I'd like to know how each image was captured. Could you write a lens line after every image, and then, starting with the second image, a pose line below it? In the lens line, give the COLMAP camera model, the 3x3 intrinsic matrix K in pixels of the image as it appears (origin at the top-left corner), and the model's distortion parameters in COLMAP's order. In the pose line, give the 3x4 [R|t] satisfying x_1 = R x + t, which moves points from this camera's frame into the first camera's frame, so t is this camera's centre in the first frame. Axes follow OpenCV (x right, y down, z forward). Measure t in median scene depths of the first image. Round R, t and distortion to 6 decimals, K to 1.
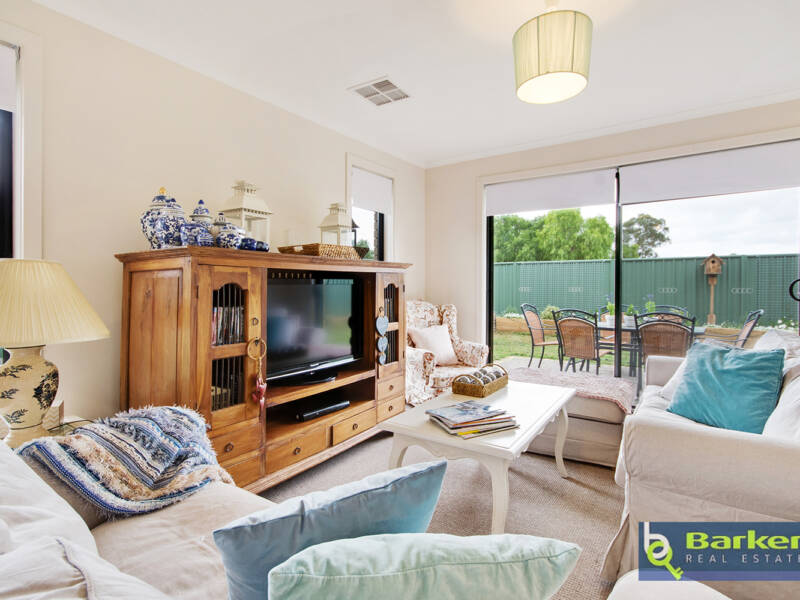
lens RADIAL K [[408.1, 0, 402.7], [0, 408.1, 289.7], [0, 0, 1]] dist [0.003609, 0.000950]
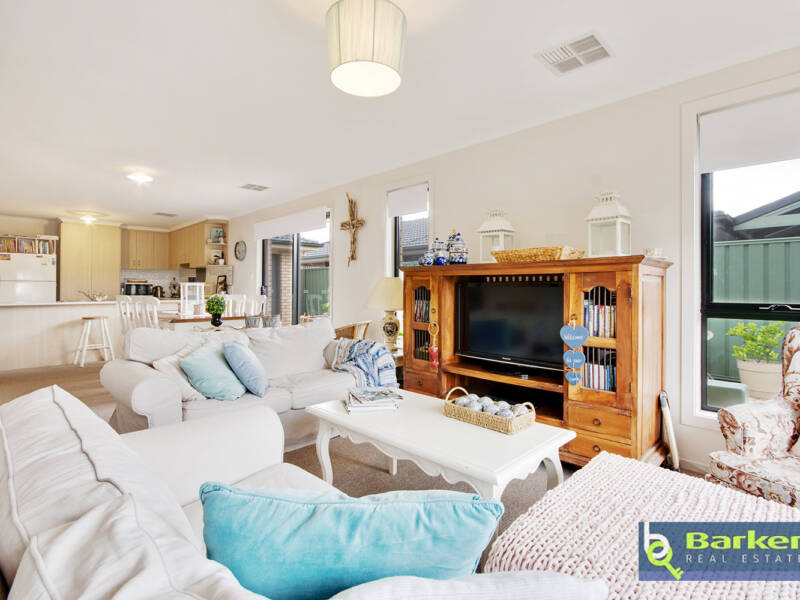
lens RADIAL K [[408.1, 0, 402.7], [0, 408.1, 289.7], [0, 0, 1]] dist [0.003609, 0.000950]
pose [[-0.191394, 0.006658, -0.981491, 0.597346], [-0.016449, 0.999815, 0.009990, -0.007733], [0.981376, 0.018057, -0.191249, 0.599484]]
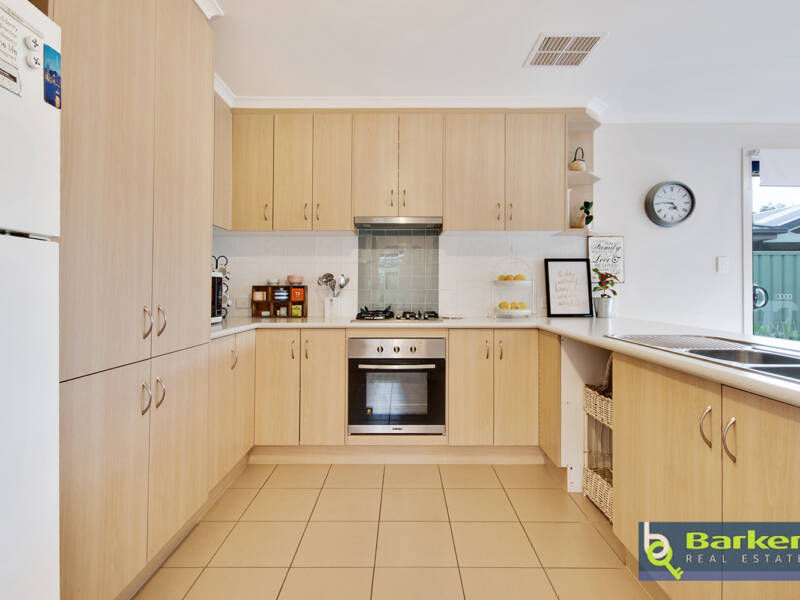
lens RADIAL K [[425.7, 0, 401.8], [0, 425.7, 286.2], [0, 0, 1]] dist [0.002155, 0.000308]
pose [[0.560681, -0.000213, -0.828032, -0.646485], [-0.016459, 0.999800, -0.011402, 0.025001], [0.827868, 0.020022, 0.560565, -1.319359]]
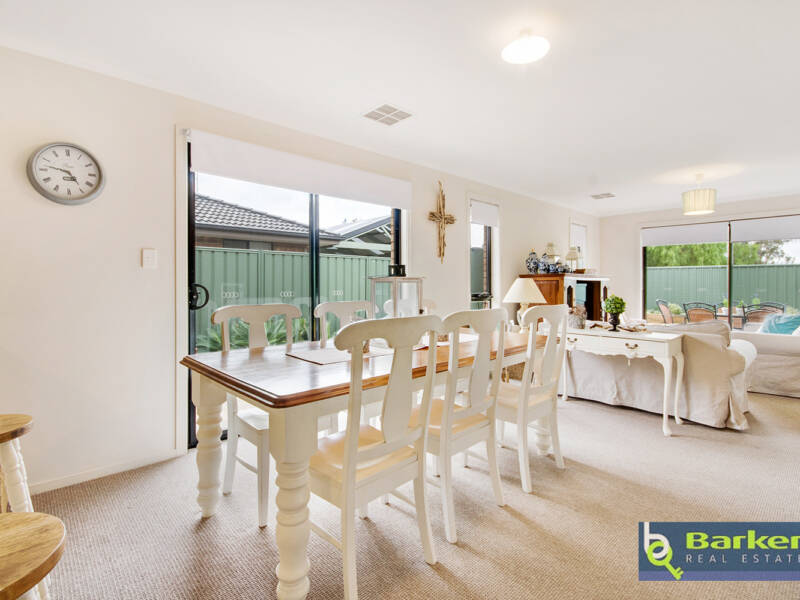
lens RADIAL K [[409.4, 0, 402.7], [0, 409.4, 287.7], [0, 0, 1]] dist [-0.005343, -0.000223]
pose [[0.978966, 0.005823, -0.203942, -0.447622], [-0.007569, 0.999941, -0.007779, 0.014379], [0.203884, 0.009159, 0.978952, -0.912767]]
